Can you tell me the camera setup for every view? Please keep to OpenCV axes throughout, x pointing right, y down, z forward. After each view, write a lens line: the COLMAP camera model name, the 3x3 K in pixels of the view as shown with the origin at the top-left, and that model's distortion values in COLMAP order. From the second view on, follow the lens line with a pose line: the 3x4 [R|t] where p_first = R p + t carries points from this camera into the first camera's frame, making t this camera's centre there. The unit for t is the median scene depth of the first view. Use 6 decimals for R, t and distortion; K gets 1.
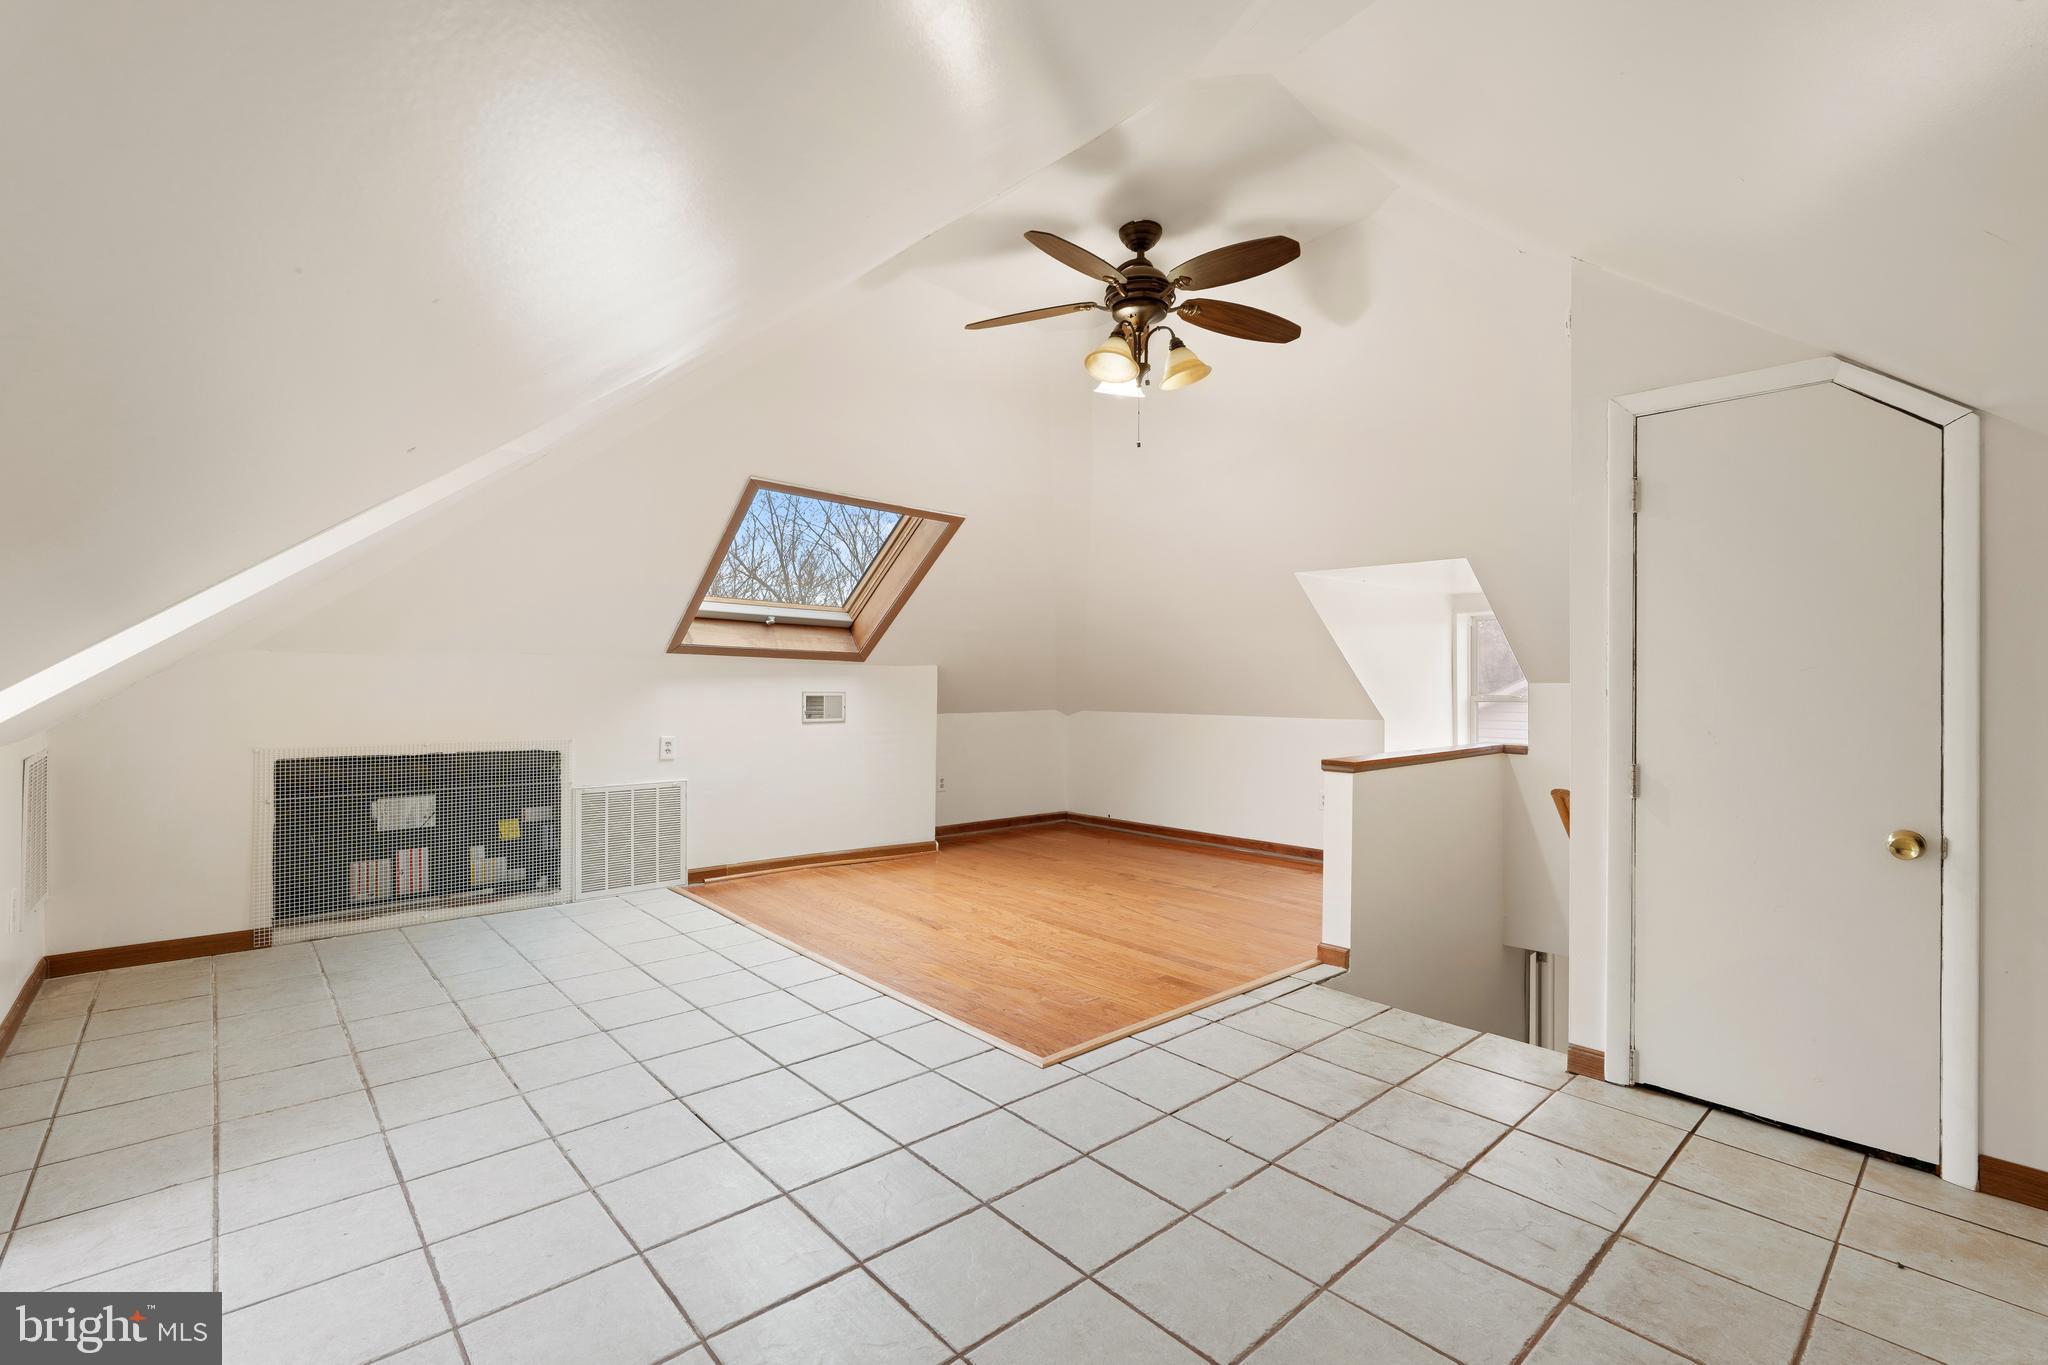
lens RADIAL K [[910.6, 0, 1027.0], [0, 910.6, 682.5], [0, 0, 1]] dist [0.000159, 0.000158]
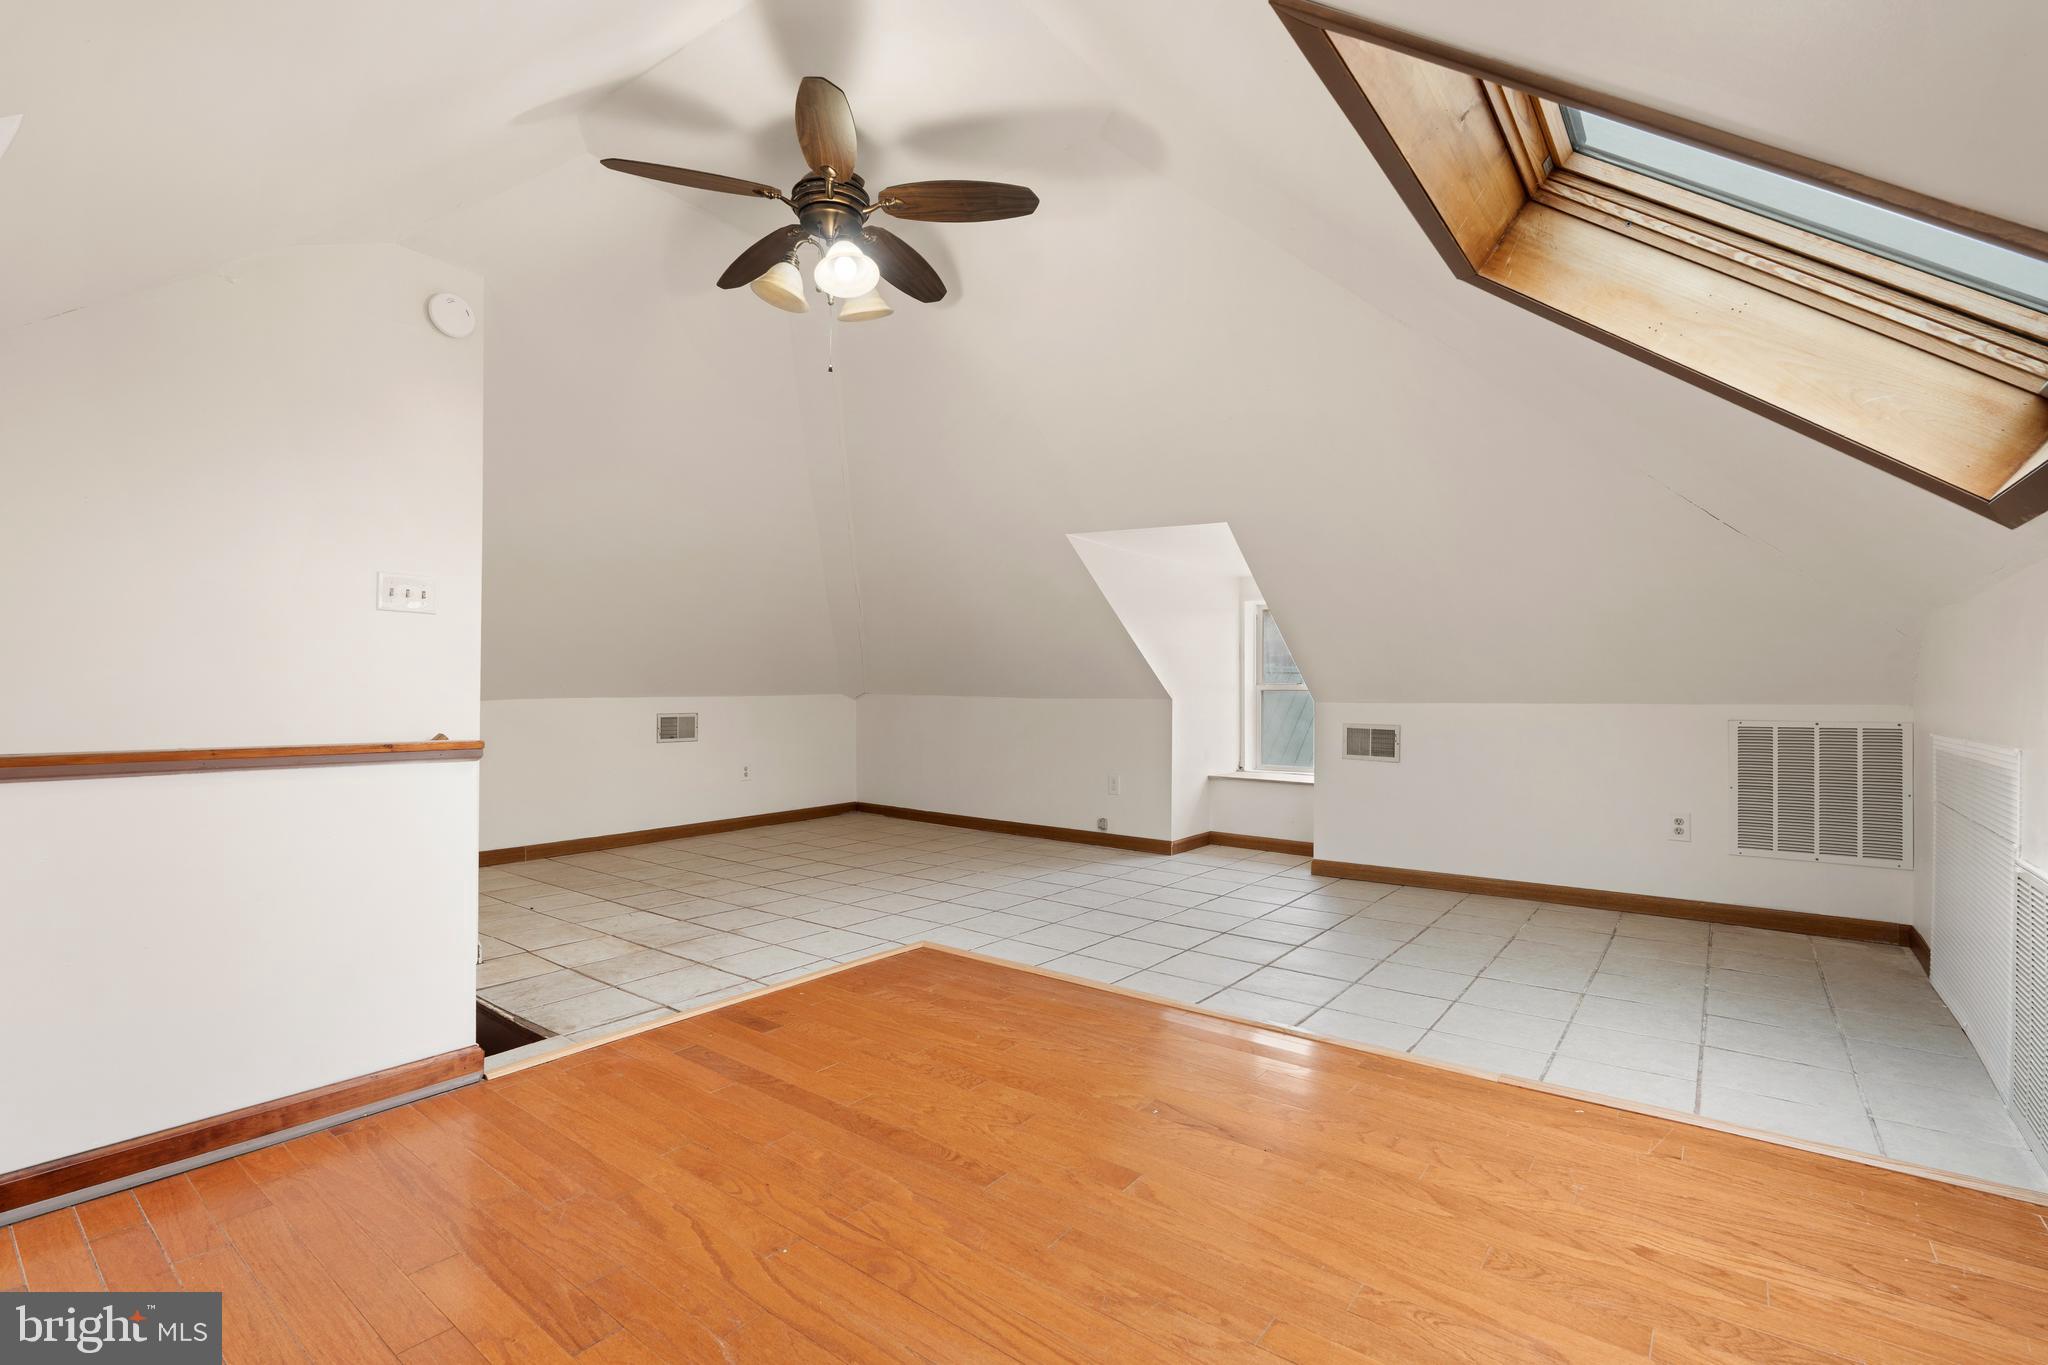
lens RADIAL K [[910.6, 0, 1026.6], [0, 910.6, 687.5], [0, 0, 1]] dist [0.000159, 0.000158]
pose [[-0.984076, -0.012111, -0.177333, 0.074645], [-0.010591, 0.999899, -0.009512, 0.049516], [0.177430, -0.007482, -0.984105, 1.642525]]
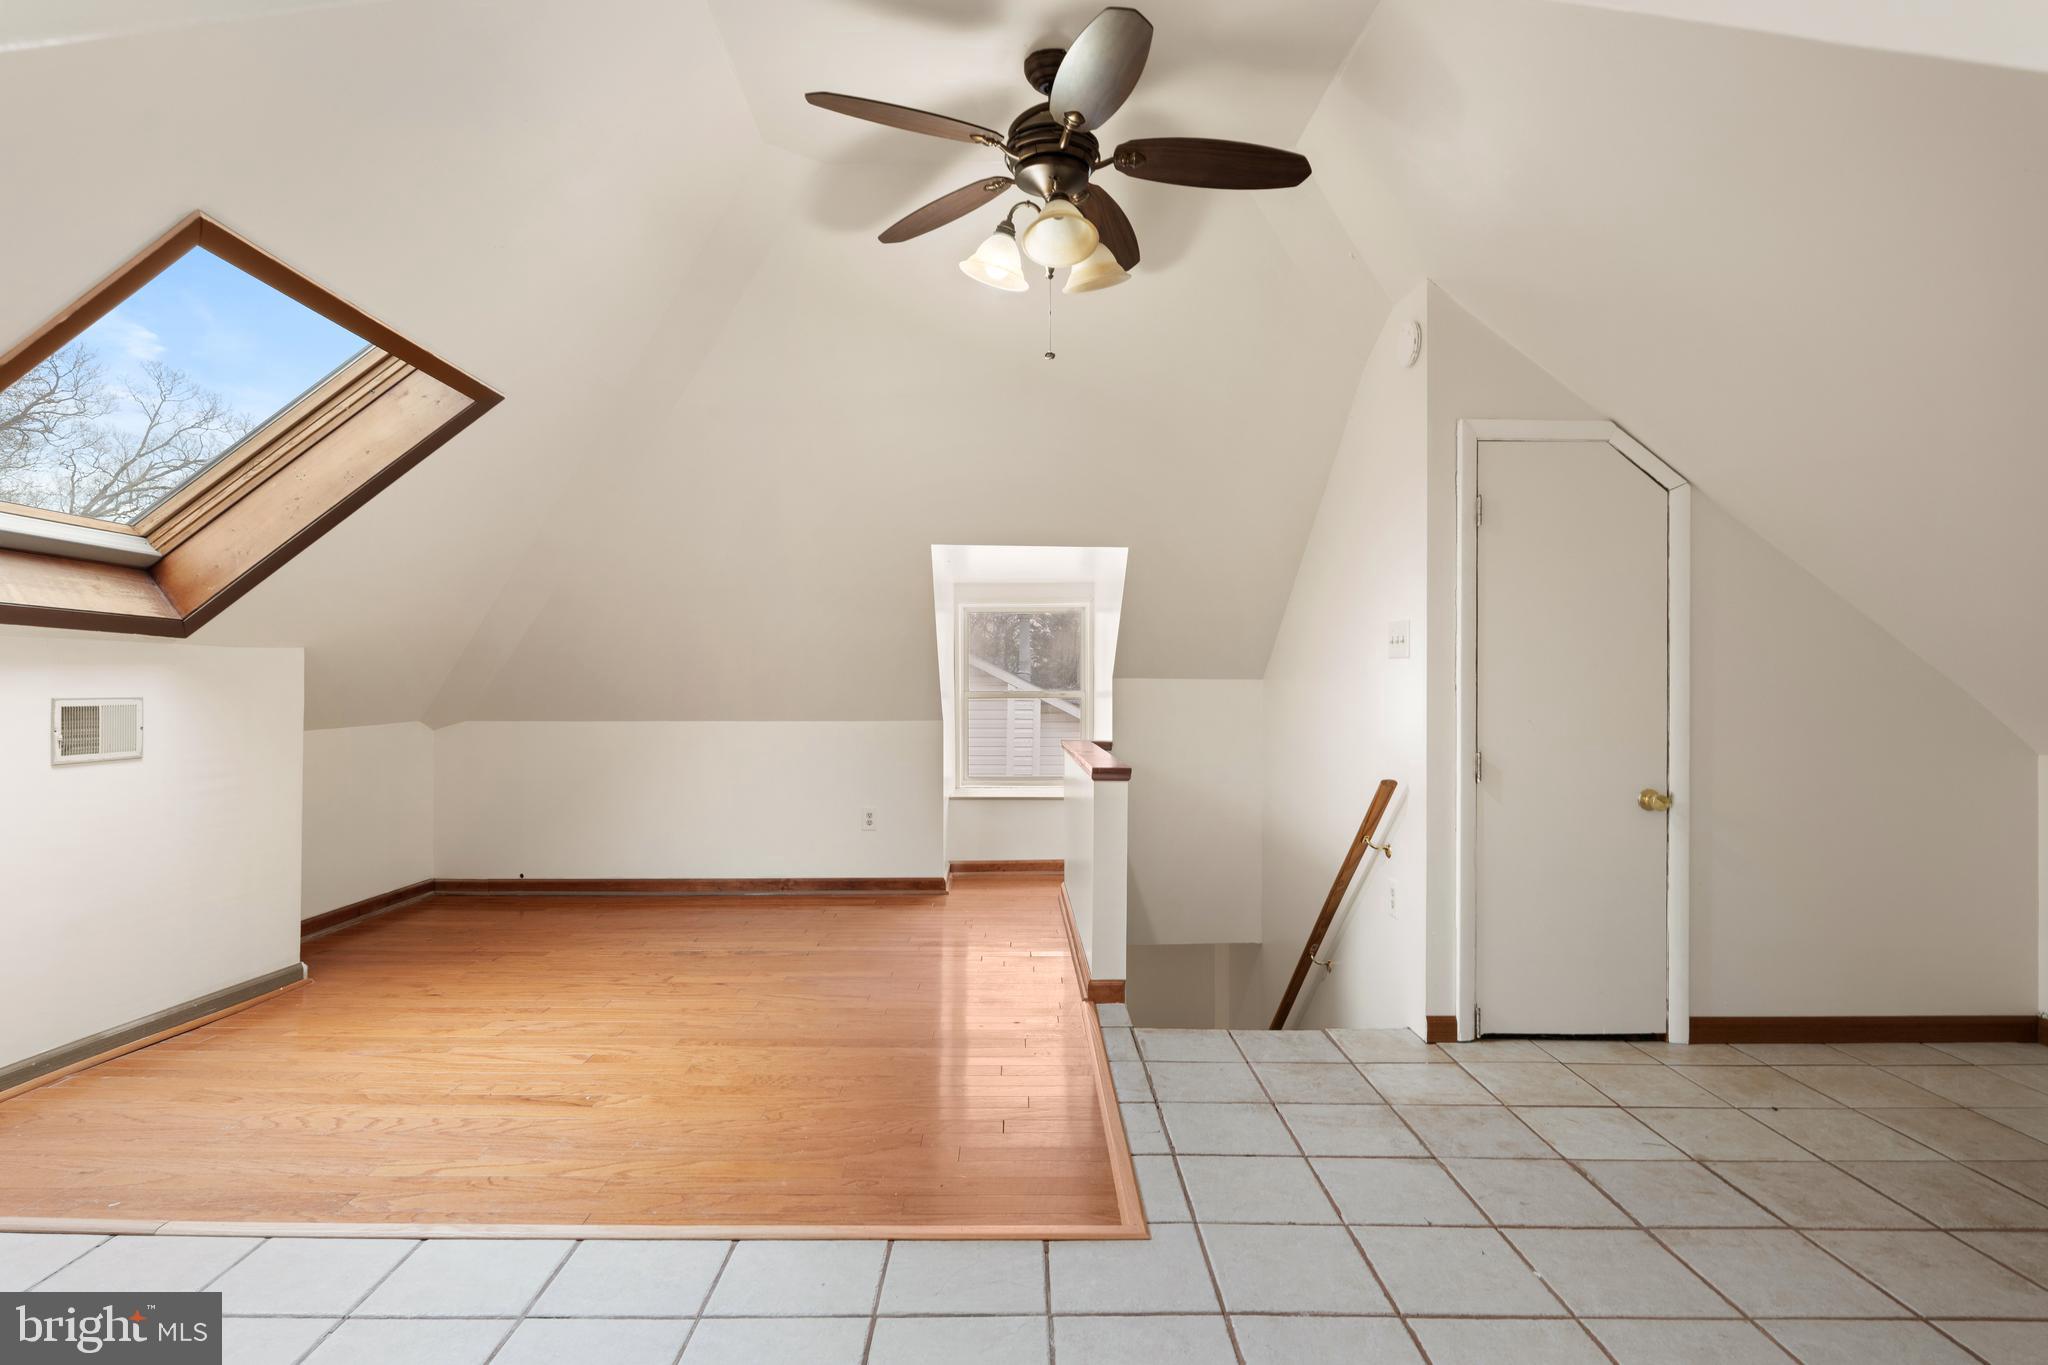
lens RADIAL K [[1044.7, 0, 1027.1], [0, 1044.7, 686.9], [0, 0, 1]] dist [-0.000625, 0.000506]
pose [[0.660975, -0.007456, 0.750371, -0.452035], [-0.000391, 0.999947, 0.010280, -0.002002], [-0.750408, -0.007088, 0.660937, 0.390191]]
